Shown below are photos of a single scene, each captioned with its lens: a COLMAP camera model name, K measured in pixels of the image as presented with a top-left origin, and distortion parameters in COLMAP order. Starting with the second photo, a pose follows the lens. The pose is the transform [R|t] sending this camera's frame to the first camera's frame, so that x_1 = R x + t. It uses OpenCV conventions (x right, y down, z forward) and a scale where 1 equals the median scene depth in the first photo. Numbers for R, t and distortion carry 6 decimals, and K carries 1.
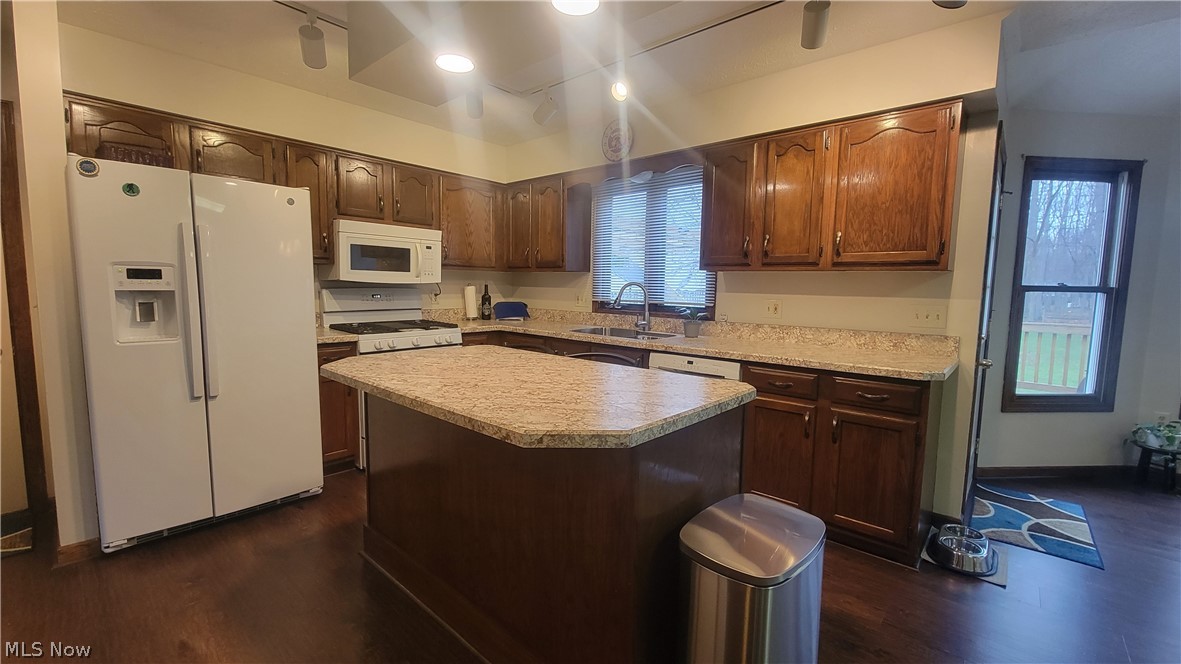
lens RADIAL K [[484.2, 0, 595.9], [0, 484.2, 330.6], [0, 0, 1]] dist [0.000381, -0.000776]
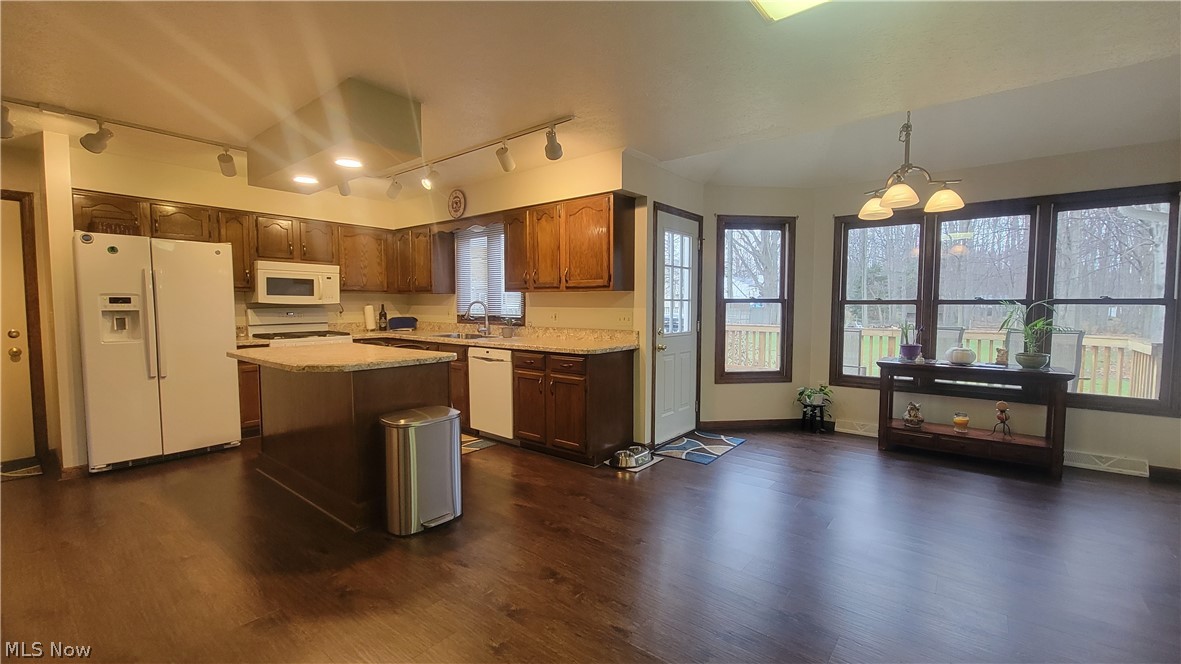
lens RADIAL K [[484.2, 0, 597.8], [0, 484.2, 330.4], [0, 0, 1]] dist [0.000381, -0.000776]
pose [[0.998662, -0.018676, 0.048213, 0.427705], [0.020533, 0.999055, -0.038303, 0.056991], [-0.047452, 0.039242, 0.998102, -0.503560]]
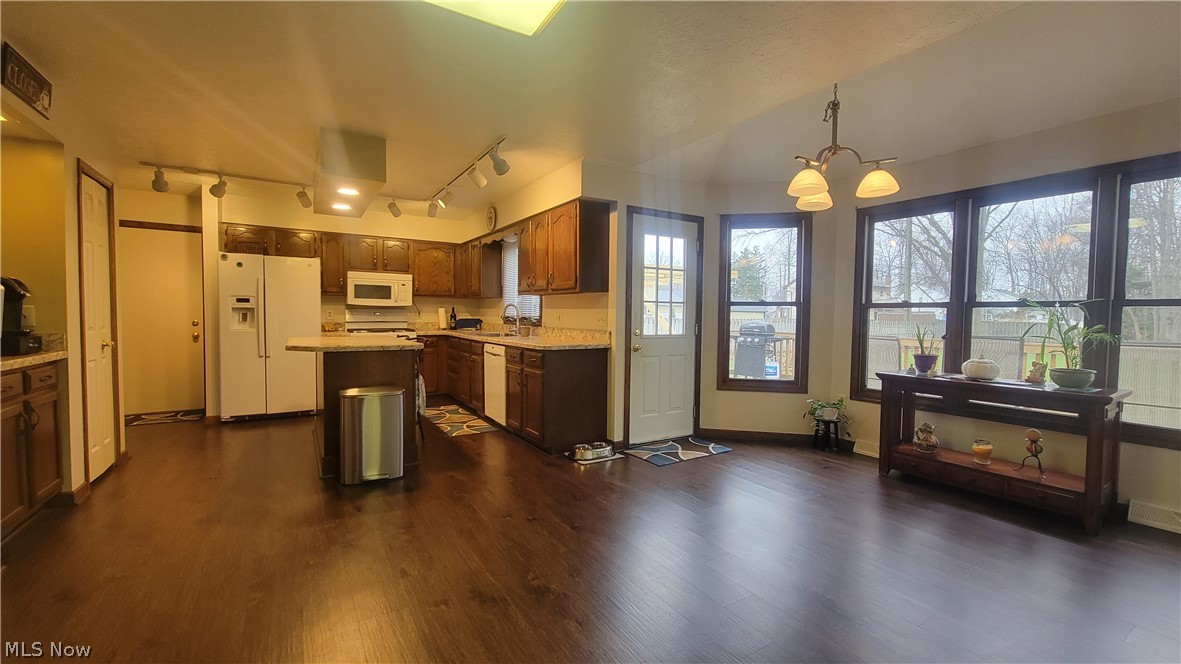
lens RADIAL K [[484.2, 0, 597.4], [0, 484.2, 330.4], [0, 0, 1]] dist [0.000381, -0.000776]
pose [[0.958650, 0.003118, -0.284572, 0.951442], [-0.021152, 0.997955, -0.060320, 0.091686], [0.283802, 0.063845, 0.956755, -0.508810]]
